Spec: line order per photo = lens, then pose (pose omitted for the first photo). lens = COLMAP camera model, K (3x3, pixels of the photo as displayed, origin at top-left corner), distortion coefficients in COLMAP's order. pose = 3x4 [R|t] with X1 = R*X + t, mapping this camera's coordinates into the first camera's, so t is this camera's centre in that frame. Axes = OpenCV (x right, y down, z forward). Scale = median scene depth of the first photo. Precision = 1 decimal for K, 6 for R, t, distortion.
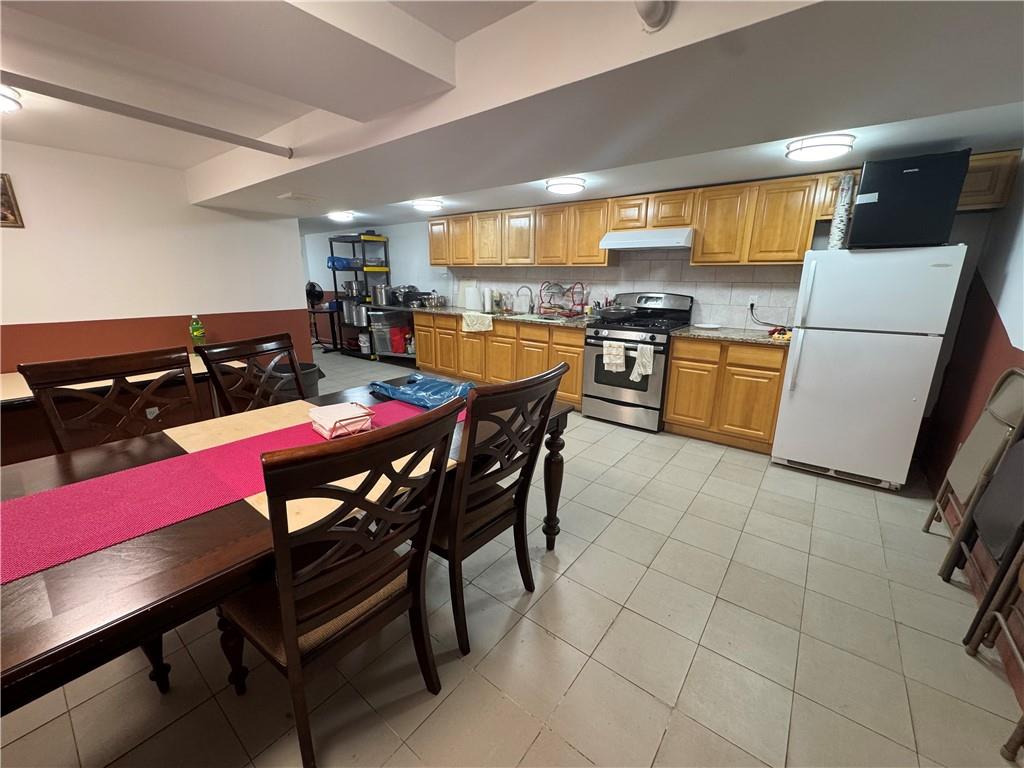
lens RADIAL K [[408.9, 0, 512.0], [0, 408.9, 384.0], [0, 0, 1]] dist [0.001875, 0.000119]
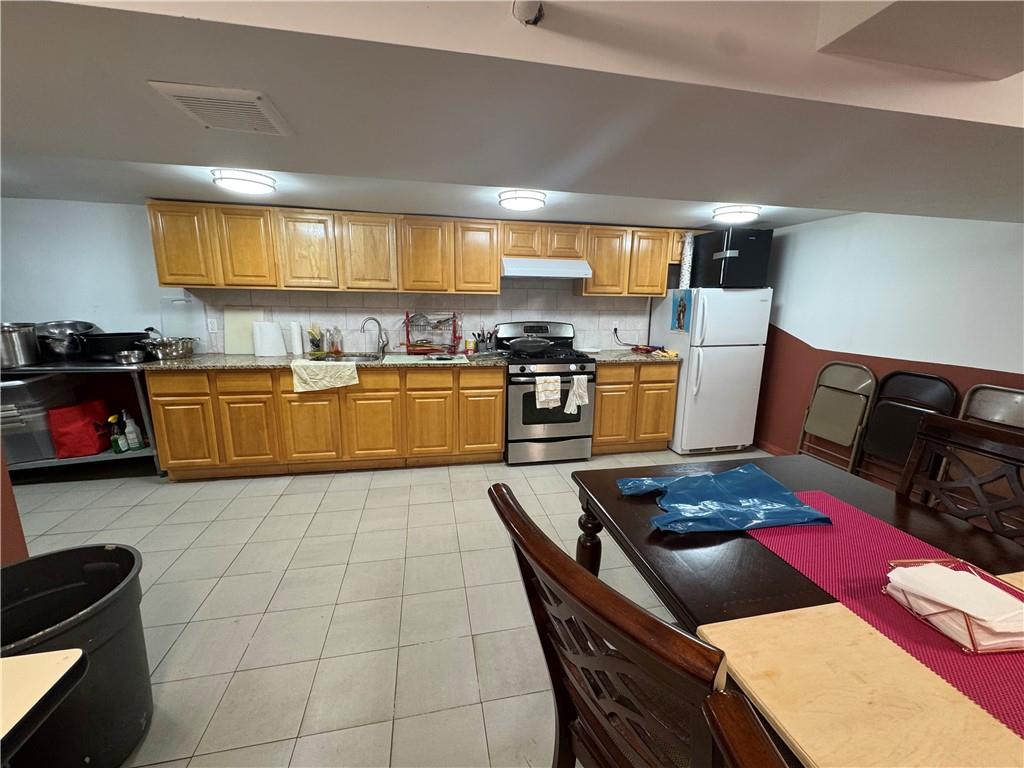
lens RADIAL K [[408.9, 0, 512.0], [0, 408.9, 384.0], [0, 0, 1]] dist [0.001875, 0.000119]
pose [[0.647278, -0.153507, 0.746637, -0.465343], [0.187758, 0.981440, 0.039011, -0.129876], [-0.738768, 0.114936, 0.664087, 0.422016]]
